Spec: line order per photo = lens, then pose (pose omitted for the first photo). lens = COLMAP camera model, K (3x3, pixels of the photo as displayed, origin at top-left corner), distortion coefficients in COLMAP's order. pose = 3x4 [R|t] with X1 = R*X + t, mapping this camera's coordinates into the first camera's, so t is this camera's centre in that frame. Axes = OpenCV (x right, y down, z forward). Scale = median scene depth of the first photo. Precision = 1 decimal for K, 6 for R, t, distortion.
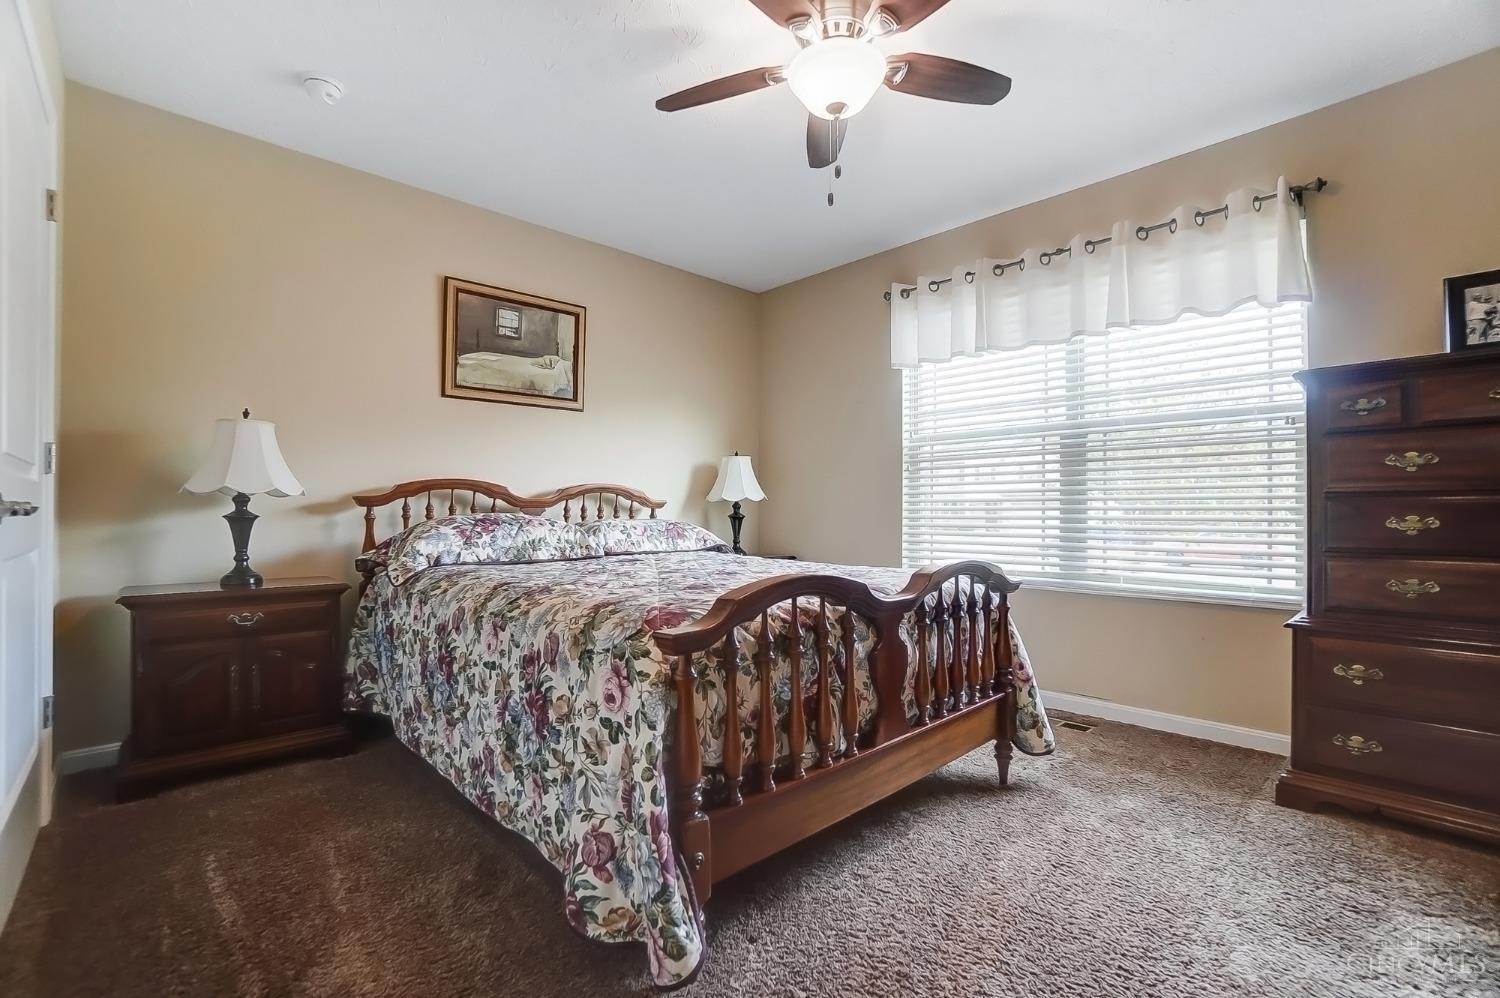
lens RADIAL K [[662.6, 0, 752.3], [0, 662.6, 510.4], [0, 0, 1]] dist [-0.054546, 0.023141]
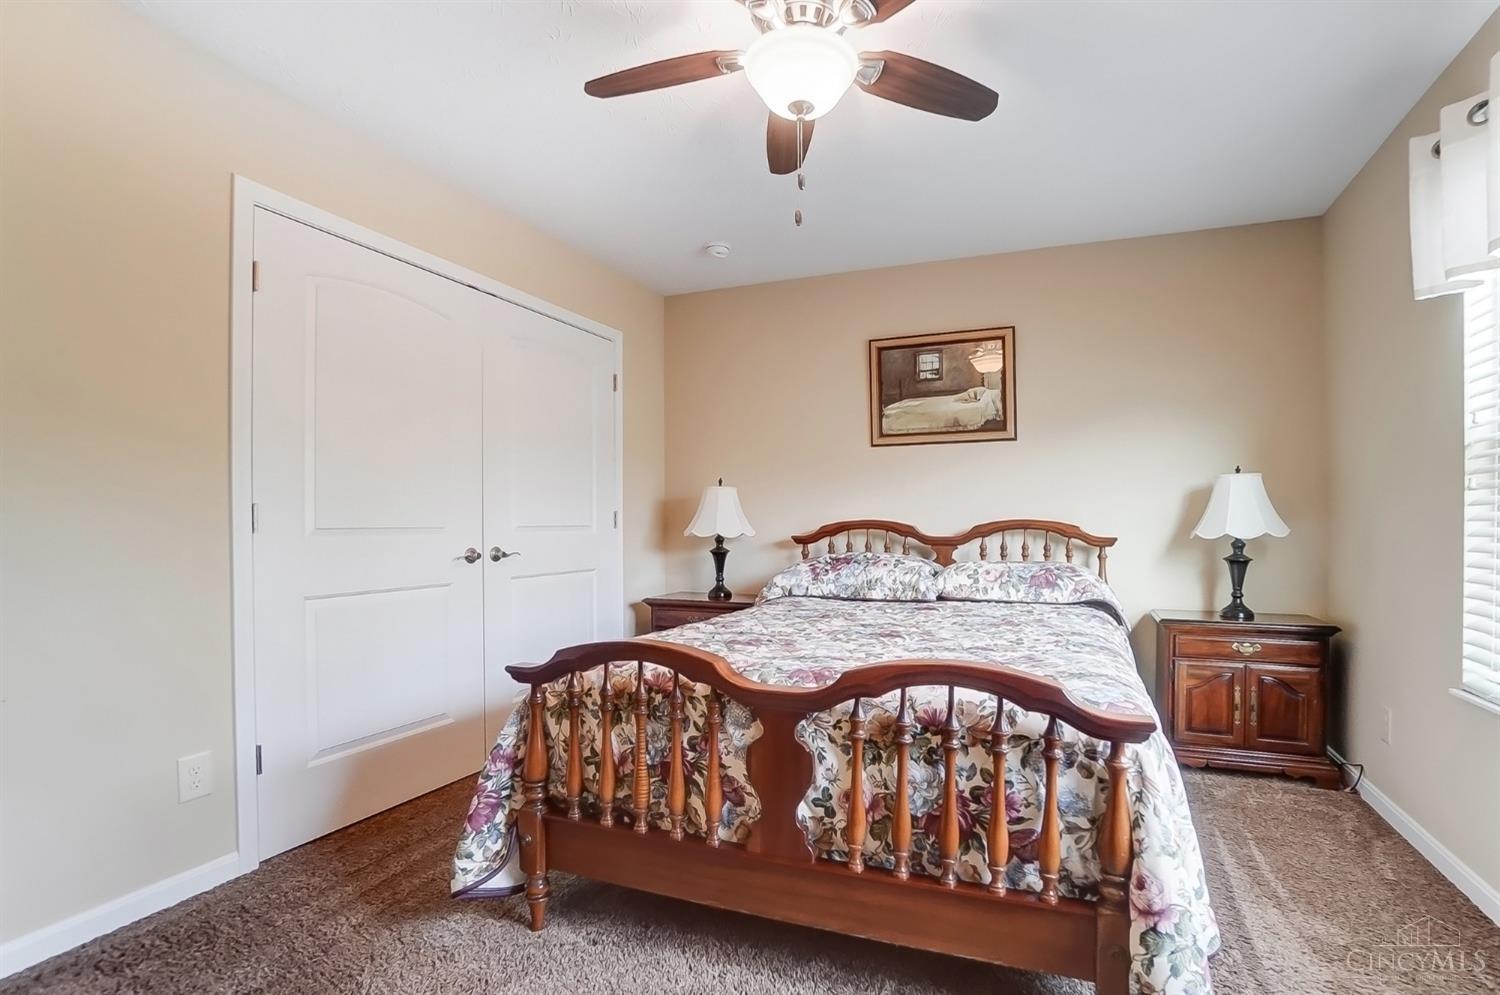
lens RADIAL K [[667.0, 0, 749.6], [0, 667.0, 529.6], [0, 0, 1]] dist [-0.002980, -0.000269]
pose [[0.447757, 0.001210, -0.894154, 0.463804], [0.005682, 0.999975, 0.004199, -0.035576], [0.894137, -0.006961, 0.447739, 0.286283]]
